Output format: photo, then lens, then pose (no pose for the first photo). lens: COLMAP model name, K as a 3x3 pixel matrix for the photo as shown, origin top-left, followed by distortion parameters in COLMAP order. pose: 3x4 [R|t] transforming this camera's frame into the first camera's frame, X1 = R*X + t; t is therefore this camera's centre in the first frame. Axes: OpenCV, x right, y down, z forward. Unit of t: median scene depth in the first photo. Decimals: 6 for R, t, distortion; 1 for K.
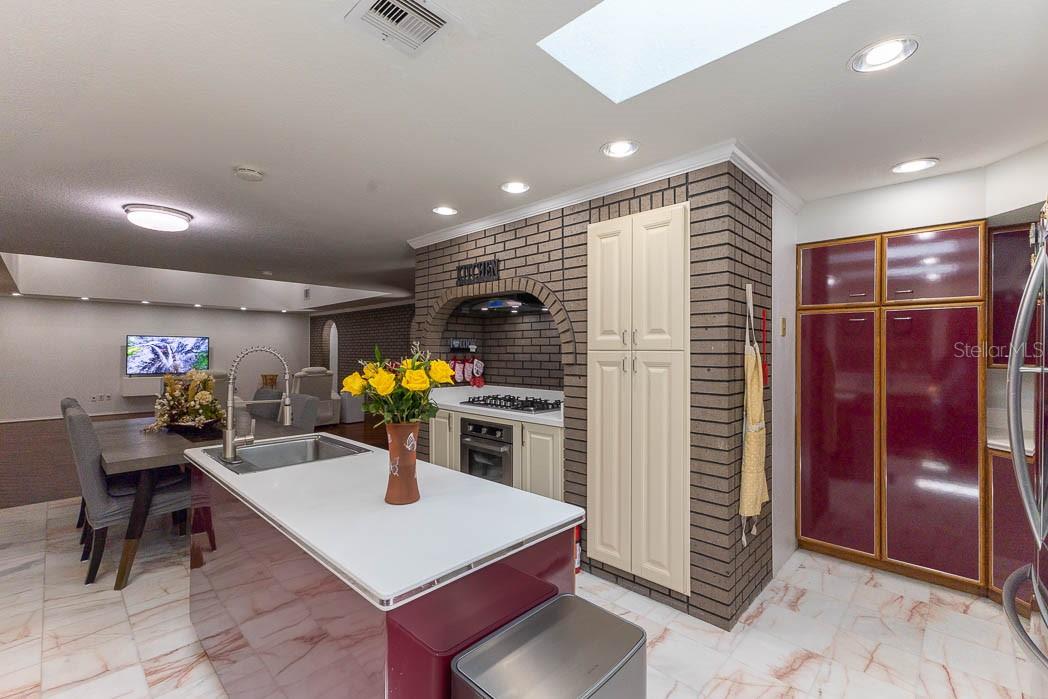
lens RADIAL K [[463.7, 0, 524.0], [0, 463.7, 349.5], [0, 0, 1]] dist [0.003211, -0.000211]
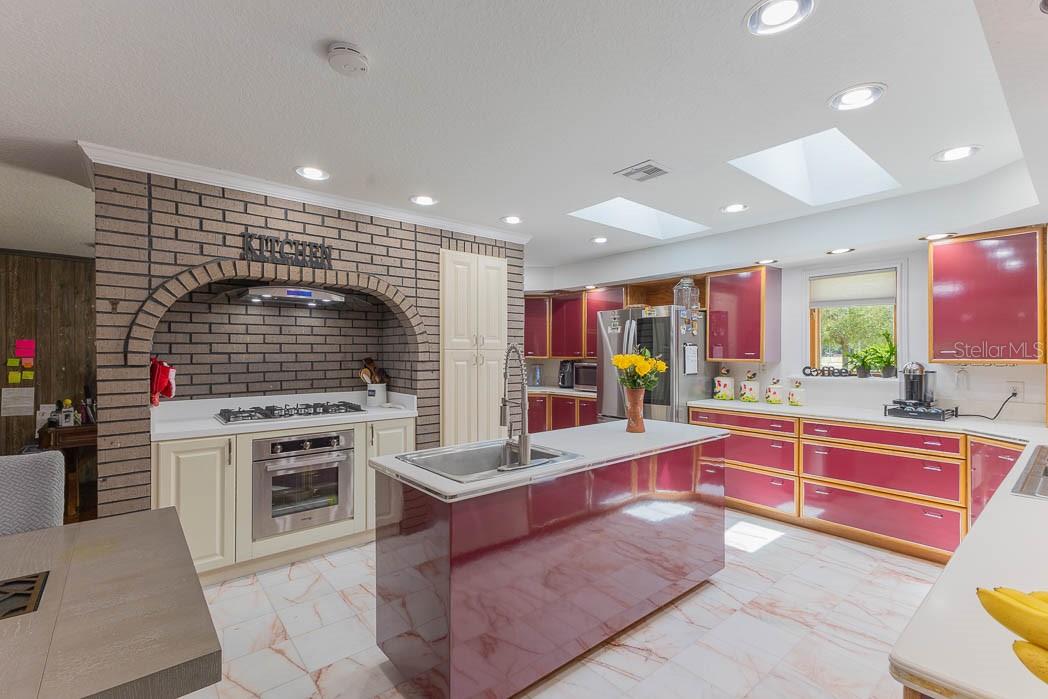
lens RADIAL K [[463.7, 0, 524.0], [0, 463.7, 349.5], [0, 0, 1]] dist [0.003211, -0.000211]
pose [[0.097564, 0.001528, 0.995228, -0.936503], [-0.003093, 0.999994, -0.001232, 0.002511], [-0.995224, -0.002958, 0.097568, 0.569192]]
